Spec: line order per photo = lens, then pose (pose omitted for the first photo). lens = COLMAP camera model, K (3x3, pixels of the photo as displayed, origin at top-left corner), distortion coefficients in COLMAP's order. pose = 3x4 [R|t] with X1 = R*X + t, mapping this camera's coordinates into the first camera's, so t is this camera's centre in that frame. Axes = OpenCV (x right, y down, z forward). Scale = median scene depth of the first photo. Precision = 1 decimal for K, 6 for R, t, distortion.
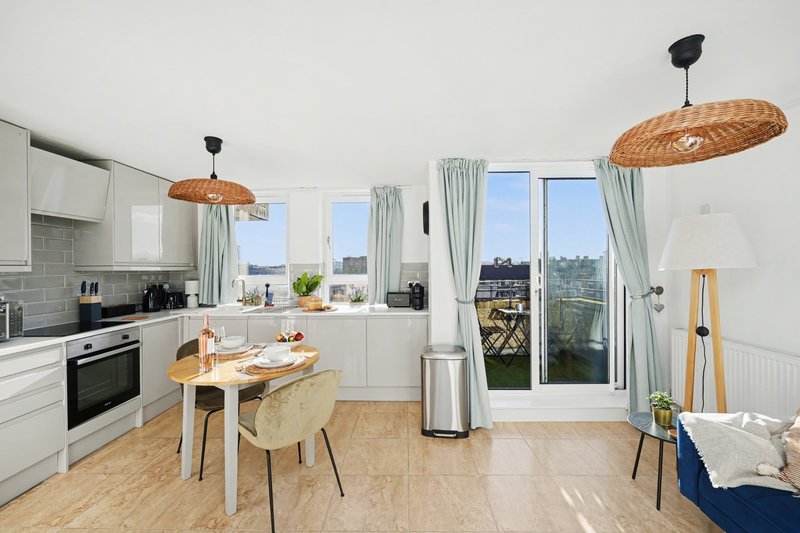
lens RADIAL K [[327.8, 0, 400.0], [0, 327.8, 266.5], [0, 0, 1]] dist [0.002832, -0.000173]
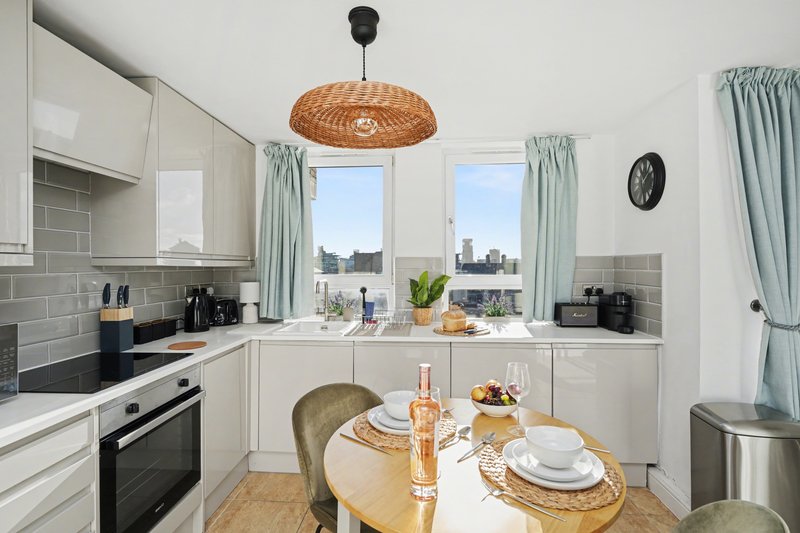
lens RADIAL K [[382.7, 0, 397.6], [0, 382.7, 265.3], [0, 0, 1]] dist [-0.000071, -0.000290]
pose [[0.999258, 0.005919, -0.038066, -0.366391], [-0.005800, 0.999978, 0.003229, 0.006284], [0.038084, -0.003006, 0.999270, 0.294128]]
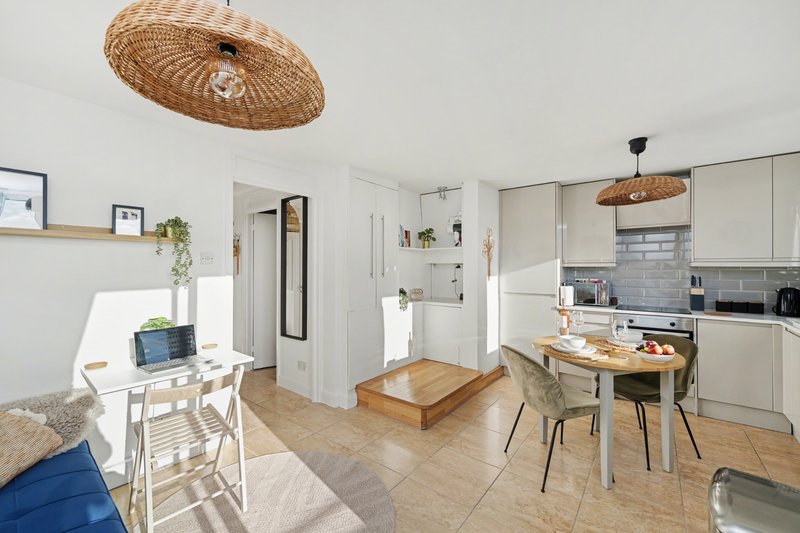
lens RADIAL K [[327.8, 0, 400.0], [0, 327.8, 266.5], [0, 0, 1]] dist [0.002832, -0.000173]
pose [[-0.591185, 0.002206, -0.806533, 0.532395], [0.005742, 0.999982, -0.001474, 0.008017], [0.806515, -0.005503, -0.591188, 0.755389]]
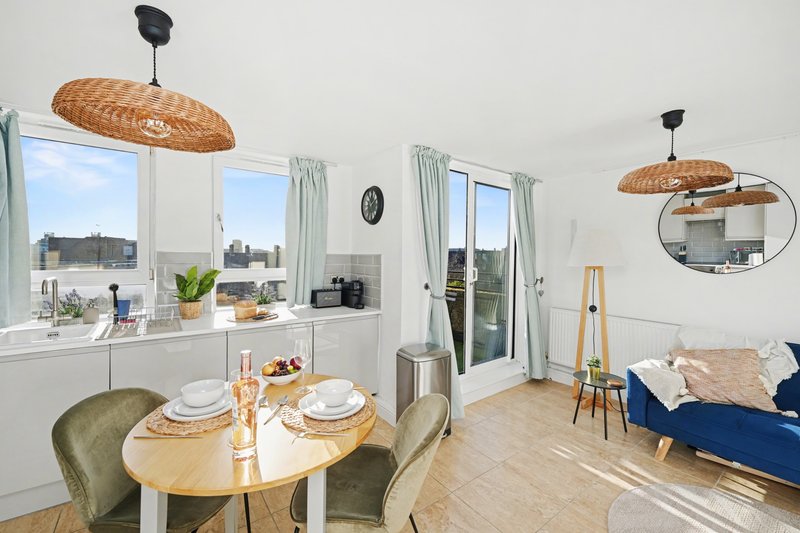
lens RADIAL K [[332.0, 0, 400.6], [0, 332.0, 263.4], [0, 0, 1]] dist [-0.000588, -0.000091]
pose [[0.787071, 0.004482, 0.616846, -0.435854], [-0.019740, 0.999644, 0.017924, -0.008262], [-0.616546, -0.026284, 0.786880, 0.253012]]
